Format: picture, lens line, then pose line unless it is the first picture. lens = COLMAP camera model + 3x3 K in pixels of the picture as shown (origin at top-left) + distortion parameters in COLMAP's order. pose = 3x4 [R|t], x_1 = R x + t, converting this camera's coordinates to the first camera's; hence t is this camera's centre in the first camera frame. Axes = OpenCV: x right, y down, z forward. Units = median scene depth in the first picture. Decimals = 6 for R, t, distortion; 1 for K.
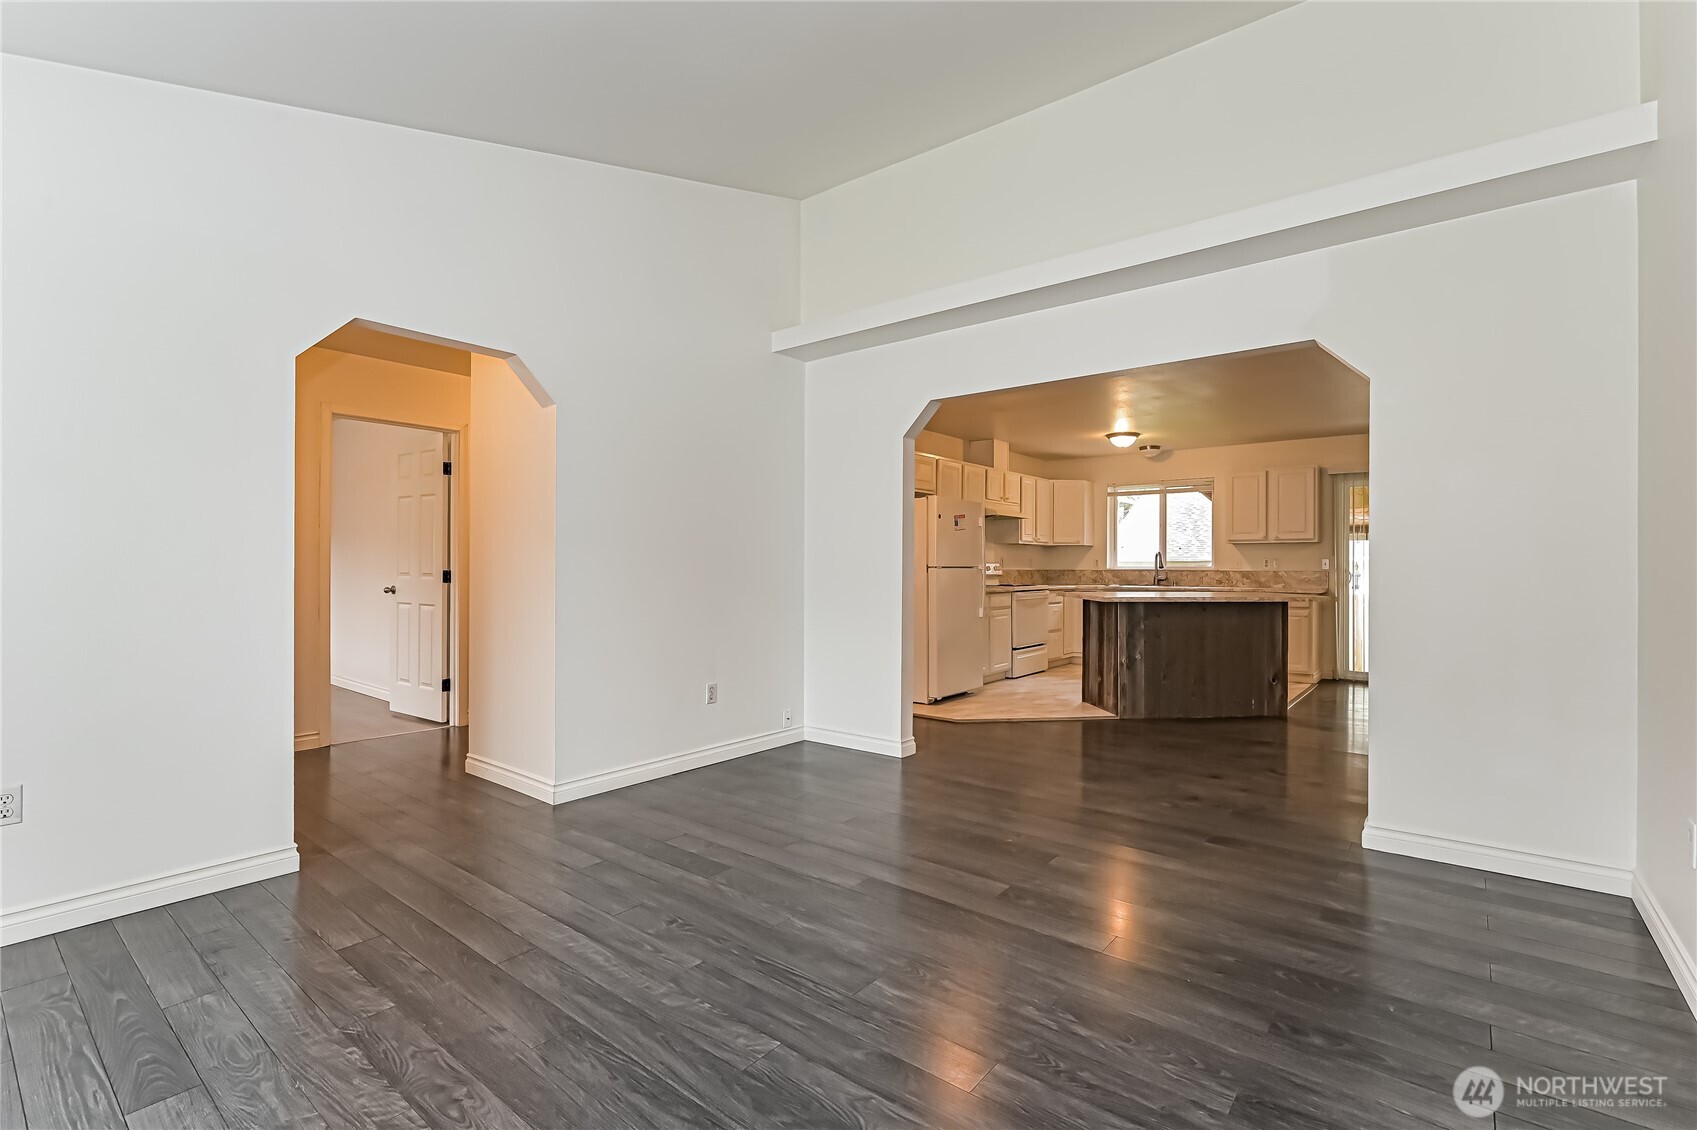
lens RADIAL K [[755.0, 0, 848.5], [0, 755.0, 565.0], [0, 0, 1]] dist [-0.000728, -0.000031]
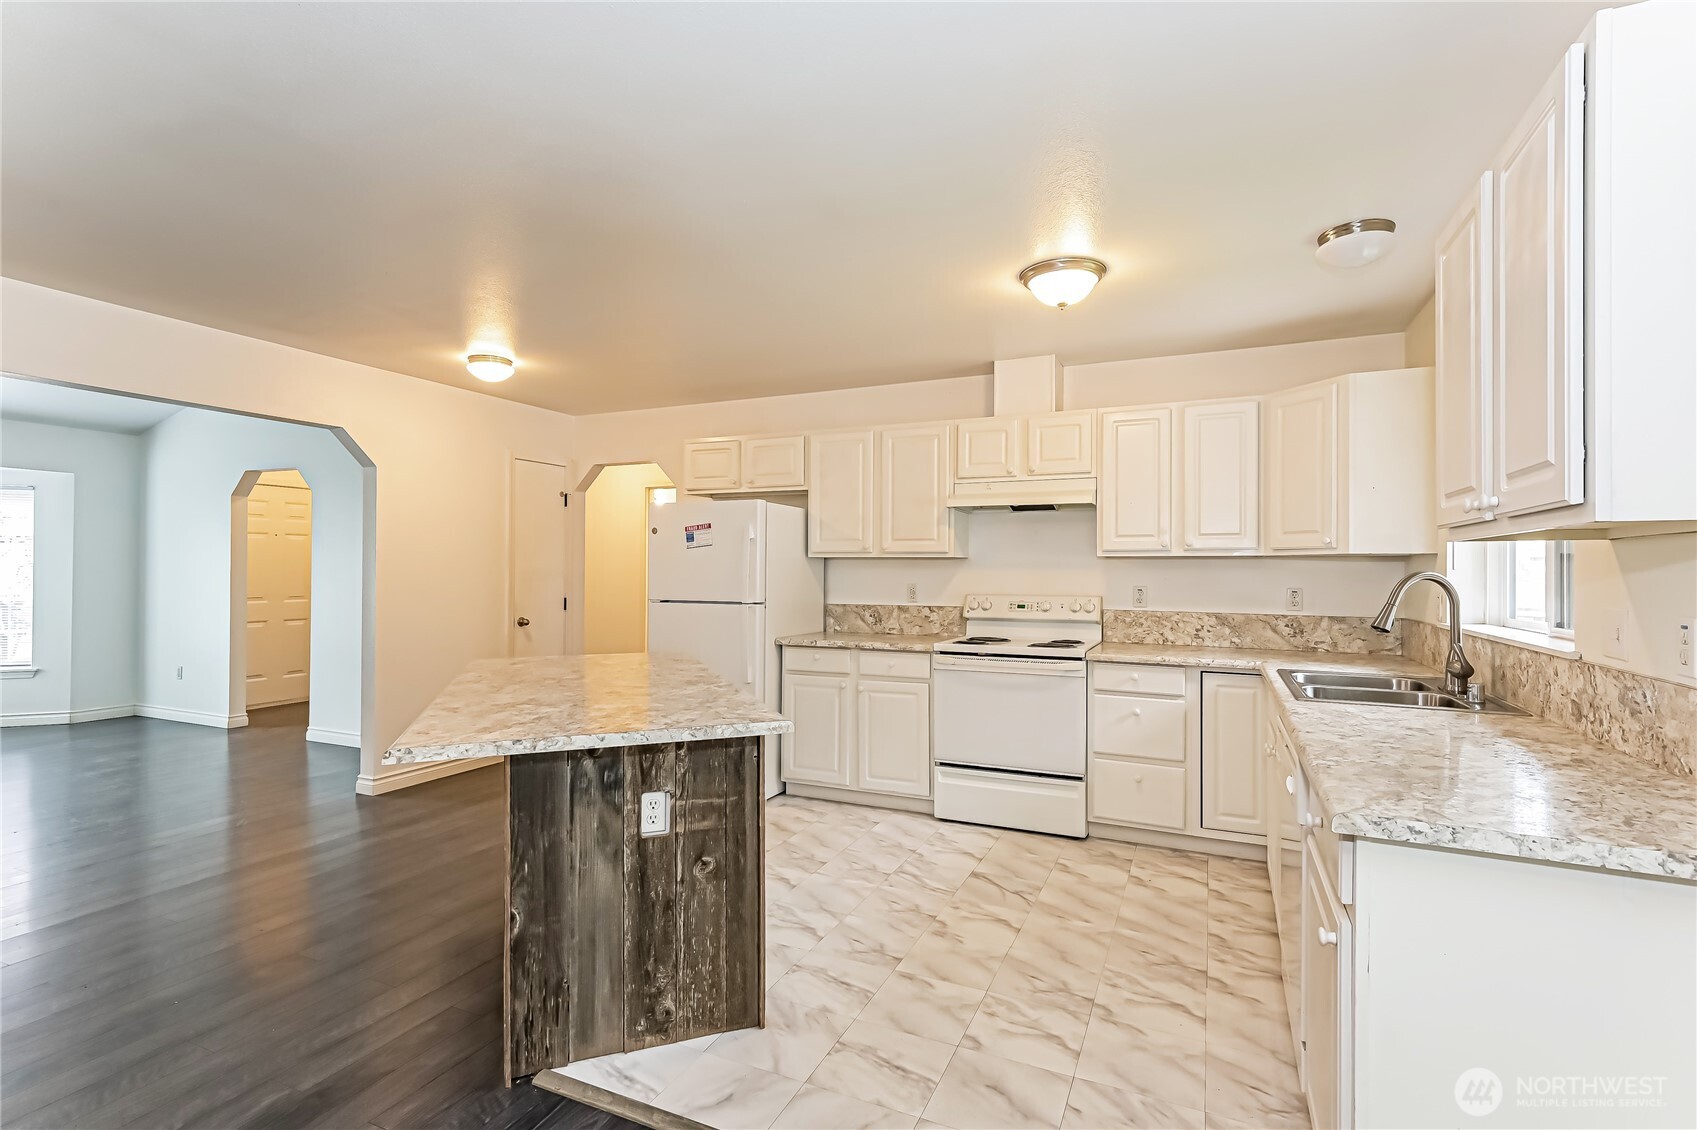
lens RADIAL K [[775.2, 0, 851.8], [0, 775.2, 552.6], [0, 0, 1]] dist [-0.001526, -0.000075]
pose [[0.229359, -0.027785, -0.972945, 0.672337], [-0.002472, 0.999573, -0.029128, -0.016416], [0.973339, 0.009086, 0.229192, 0.757411]]
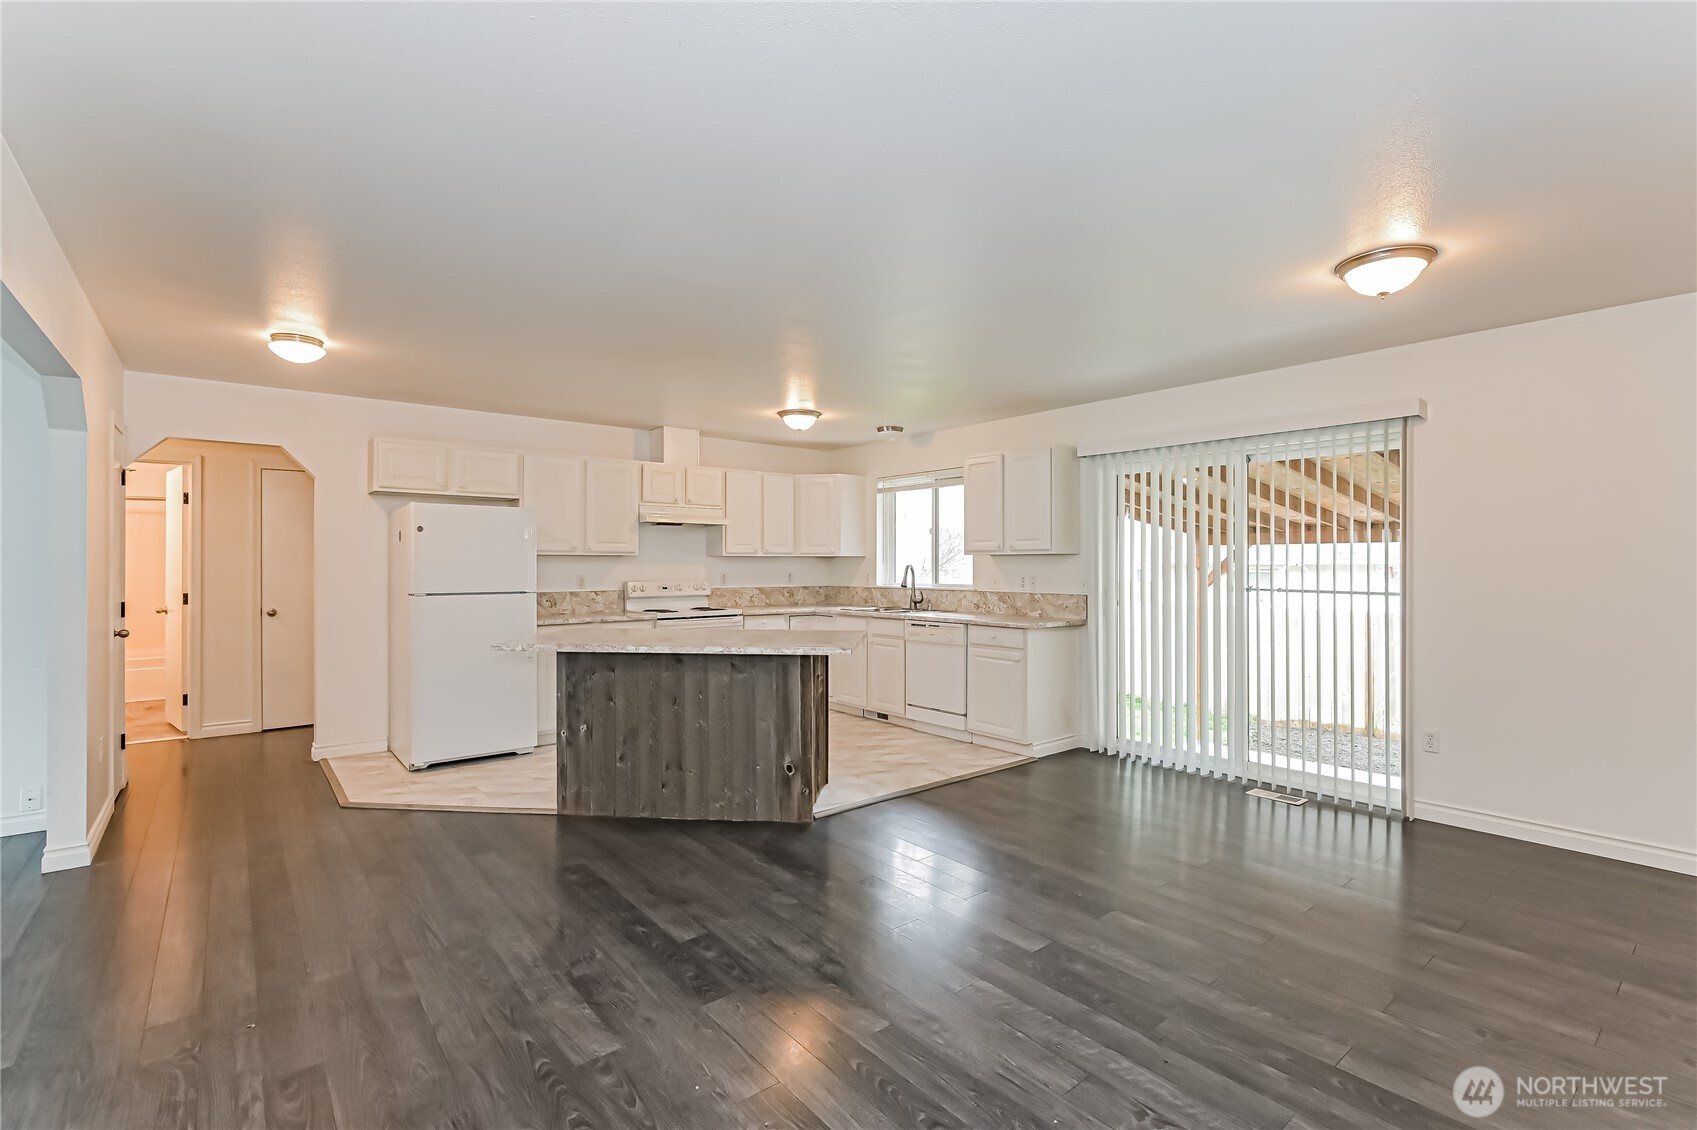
lens RADIAL K [[758.7, 0, 848.5], [0, 758.7, 565.0], [0, 0, 1]] dist [-0.012915, -0.000122]
pose [[0.977957, -0.004048, -0.208766, 0.532218], [0.004365, 0.999990, 0.001057, -0.019464], [0.208760, -0.001945, 0.977965, 0.253064]]
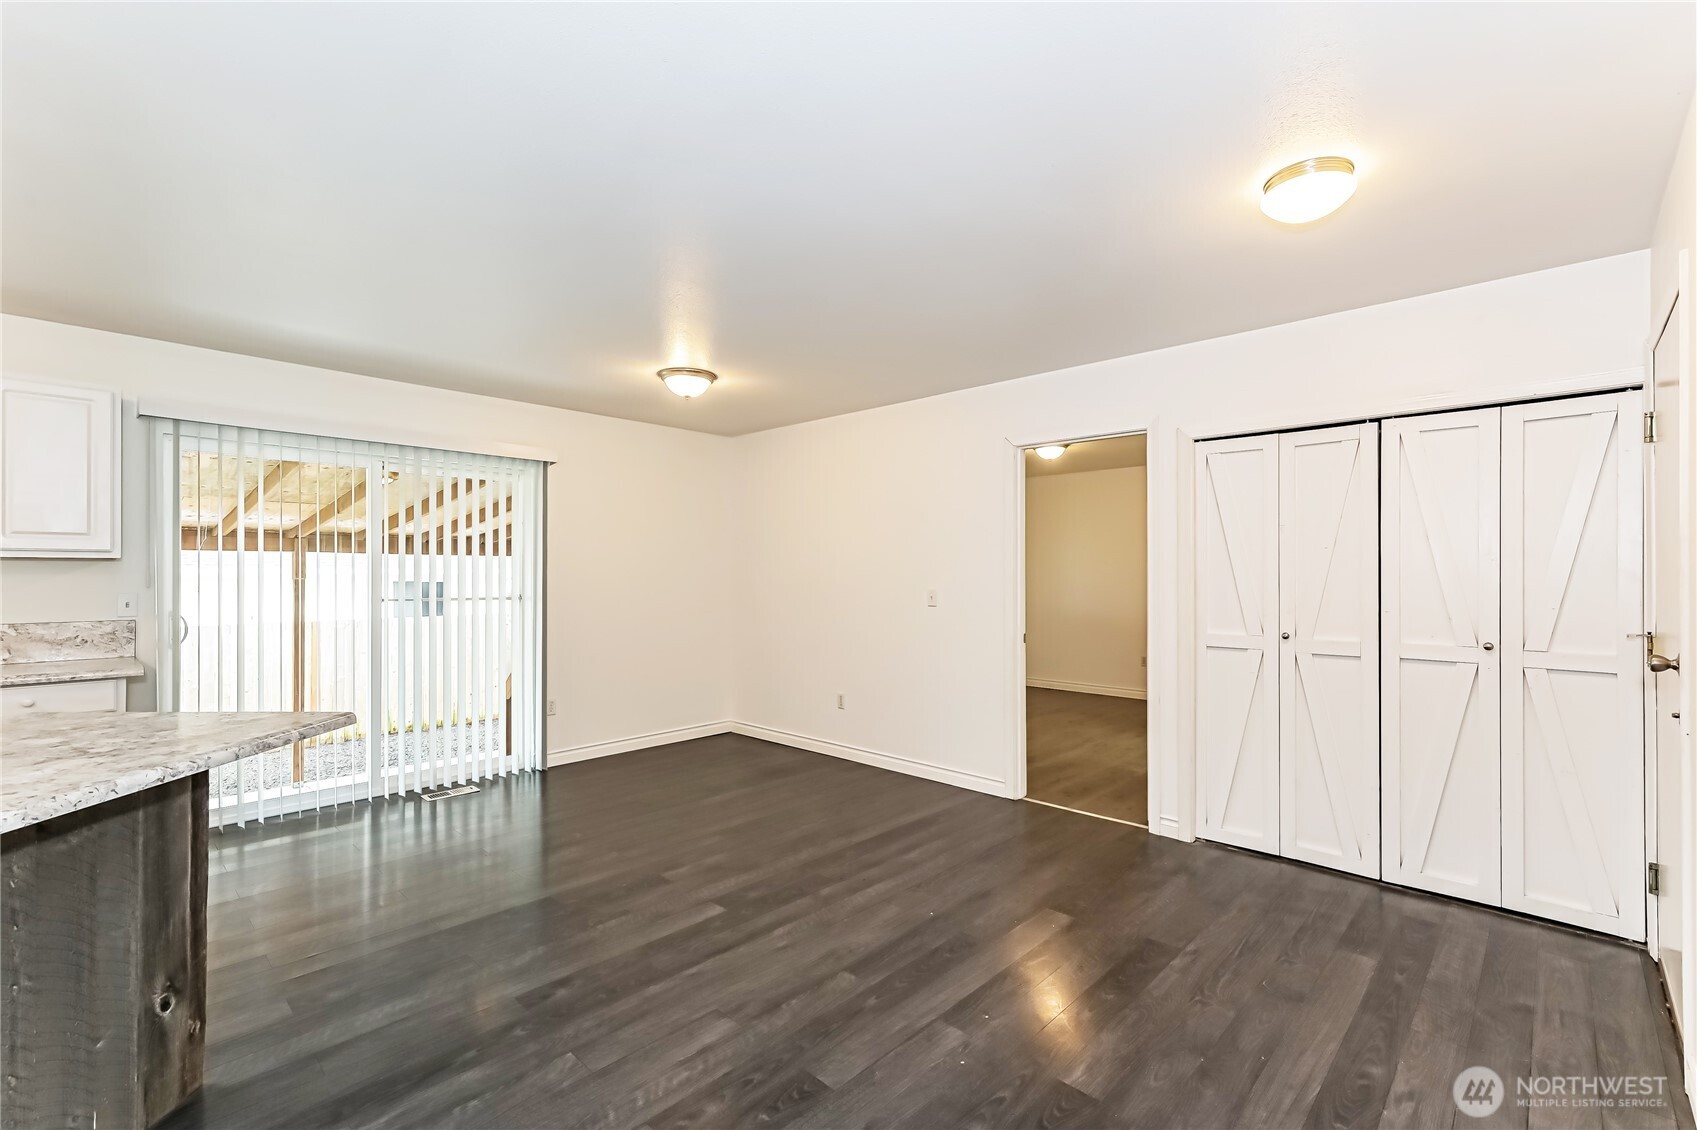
lens RADIAL K [[742.5, 0, 857.1], [0, 742.5, 570.5], [0, 0, 1]] dist [0.001448, 0.000234]
pose [[0.079929, -0.000161, 0.996801, 0.193362], [-0.000589, 1.000000, 0.000209, -0.021258], [-0.996800, -0.000604, 0.079928, 0.482780]]
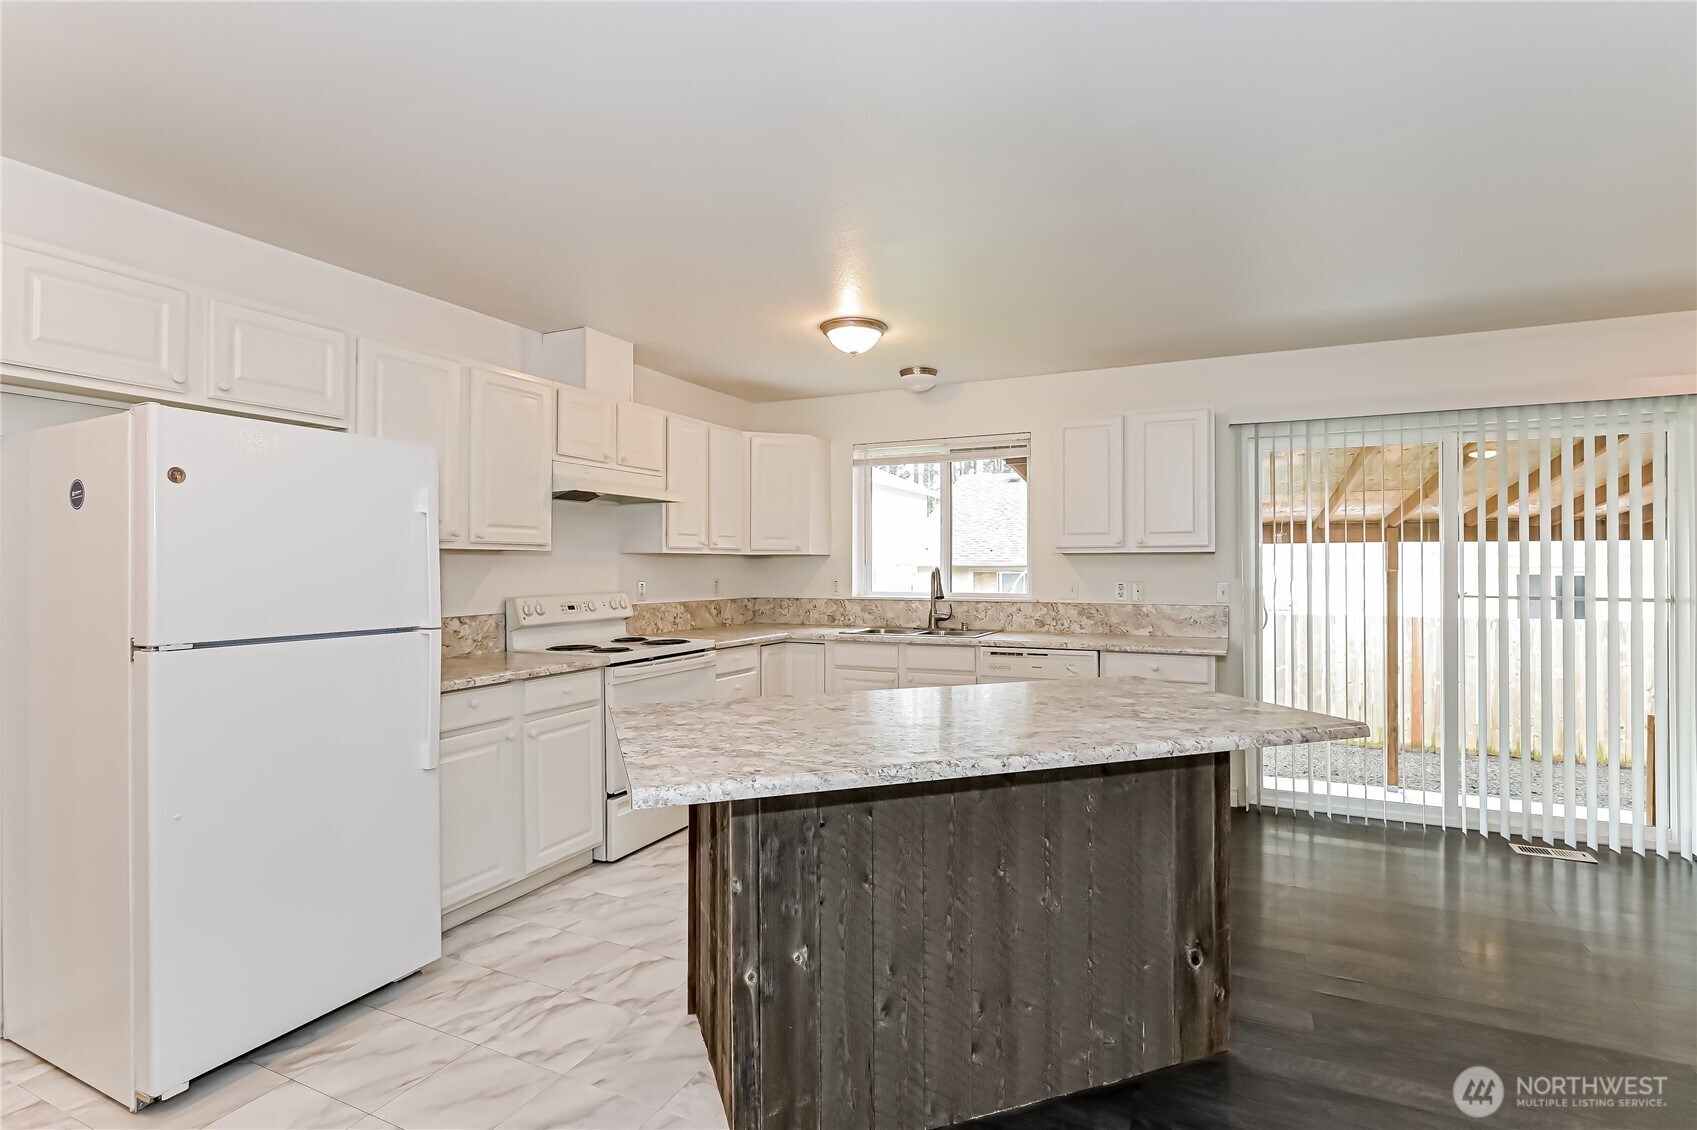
lens RADIAL K [[802.9, 0, 849.2], [0, 802.9, 562.1], [0, 0, 1]] dist [-0.002973, -0.000706]
pose [[0.973315, -0.003823, 0.229441, 0.228674], [0.004553, 0.999986, -0.002653, -0.020879], [-0.229427, 0.003626, 0.973319, 0.477025]]
